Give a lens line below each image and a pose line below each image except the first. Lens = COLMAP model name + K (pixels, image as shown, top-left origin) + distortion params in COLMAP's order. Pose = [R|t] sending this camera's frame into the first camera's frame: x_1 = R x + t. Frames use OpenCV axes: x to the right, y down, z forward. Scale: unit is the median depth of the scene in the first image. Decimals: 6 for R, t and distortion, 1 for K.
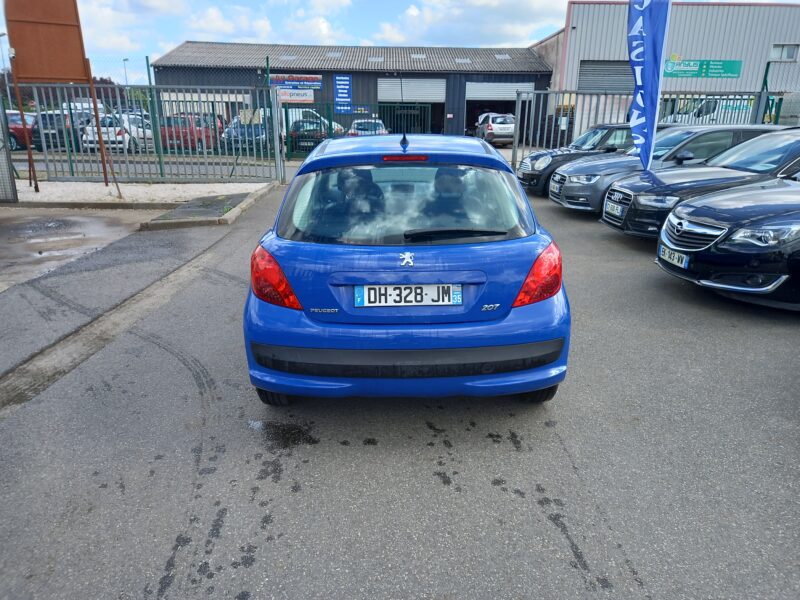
lens RADIAL K [[585.1, 0, 403.5], [0, 585.1, 299.3], [0, 0, 1]] dist [0.061395, -0.045209]
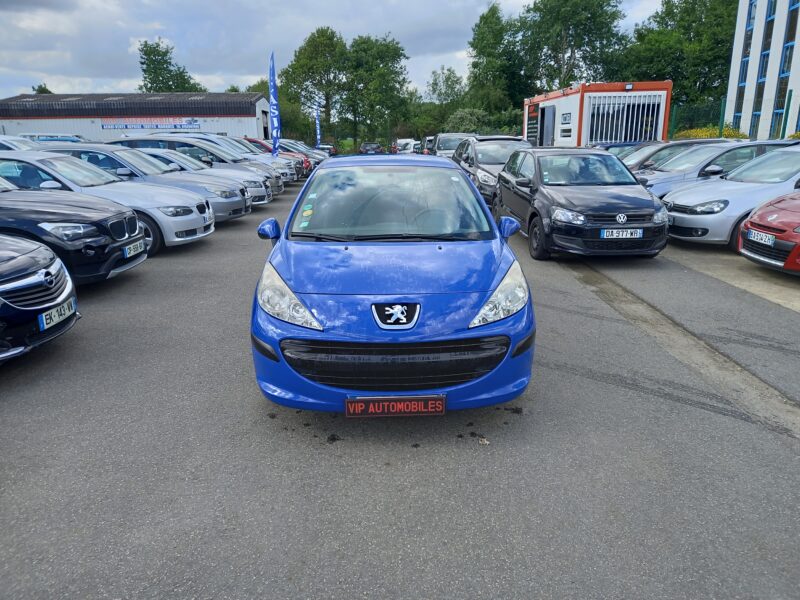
lens RADIAL K [[578.7, 0, 400.0], [0, 578.7, 300.0], [0, 0, 1]] dist [0.027253, -0.001479]
pose [[-0.999654, 0.016428, -0.020540, 0.002344], [0.002744, 0.841828, 0.539739, -0.621717], [0.026158, 0.539496, -0.841582, 2.005957]]
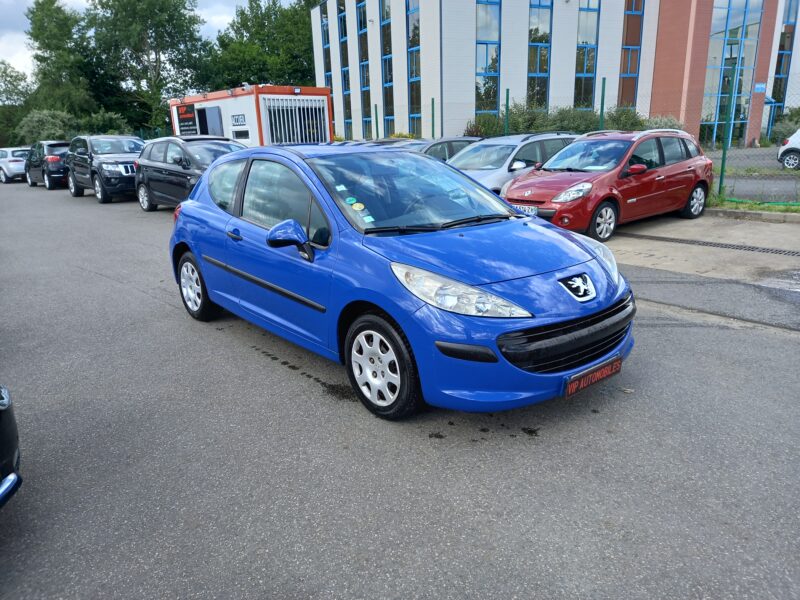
lens RADIAL K [[585.1, 0, 403.5], [0, 585.1, 299.3], [0, 0, 1]] dist [0.061395, -0.045209]
pose [[-0.767415, 0.190087, -0.612325, 0.577787], [-0.162282, 0.866354, 0.472330, -0.522925], [0.620273, 0.461843, -0.634005, 1.763442]]
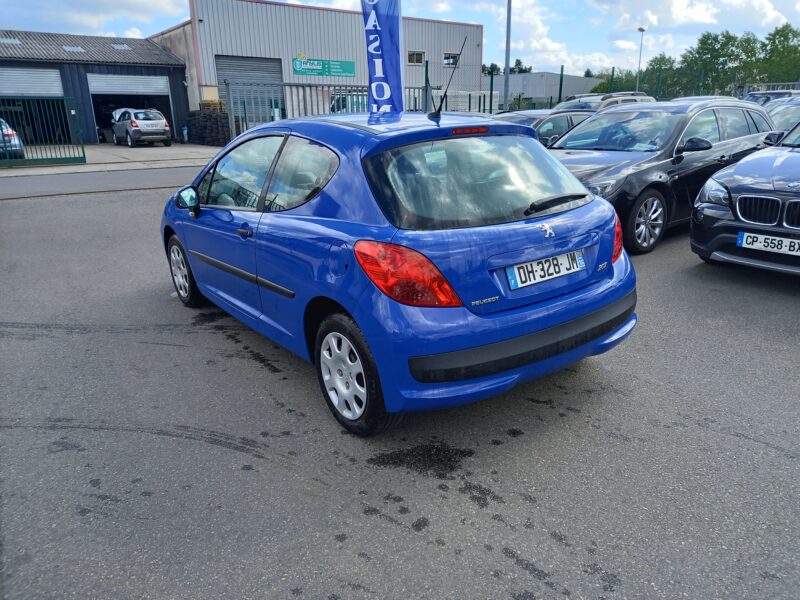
lens RADIAL K [[588.4, 0, 406.1], [0, 588.4, 290.6], [0, 0, 1]] dist [0.073528, -0.064000]
pose [[0.810395, -0.187286, 0.555143, -0.461720], [0.193751, 0.979888, 0.047745, -0.039666], [-0.552920, 0.068867, 0.830383, 0.200099]]
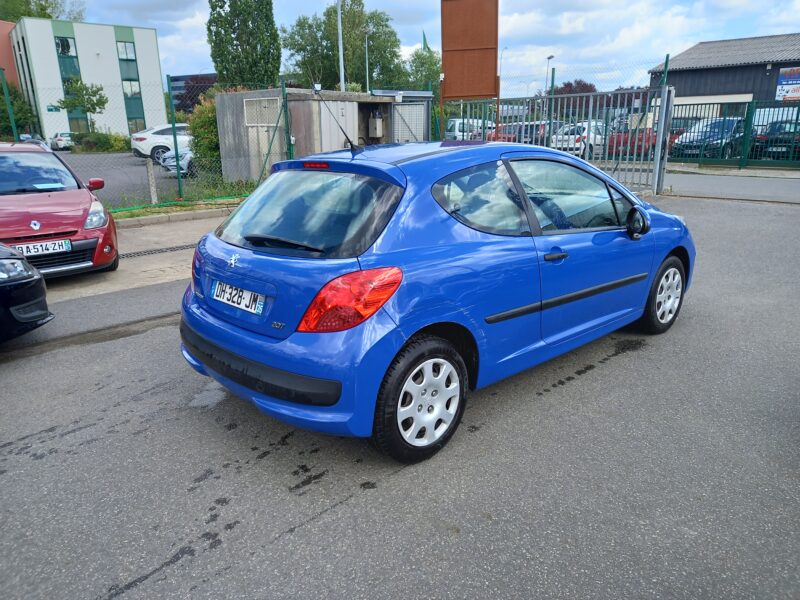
lens RADIAL K [[585.1, 0, 403.5], [0, 585.1, 299.3], [0, 0, 1]] dist [0.061395, -0.045209]
pose [[0.674209, 0.190912, -0.713438, 0.596143], [-0.197846, 0.977392, 0.074577, -0.086138], [0.711547, 0.090870, 0.696738, 0.306847]]
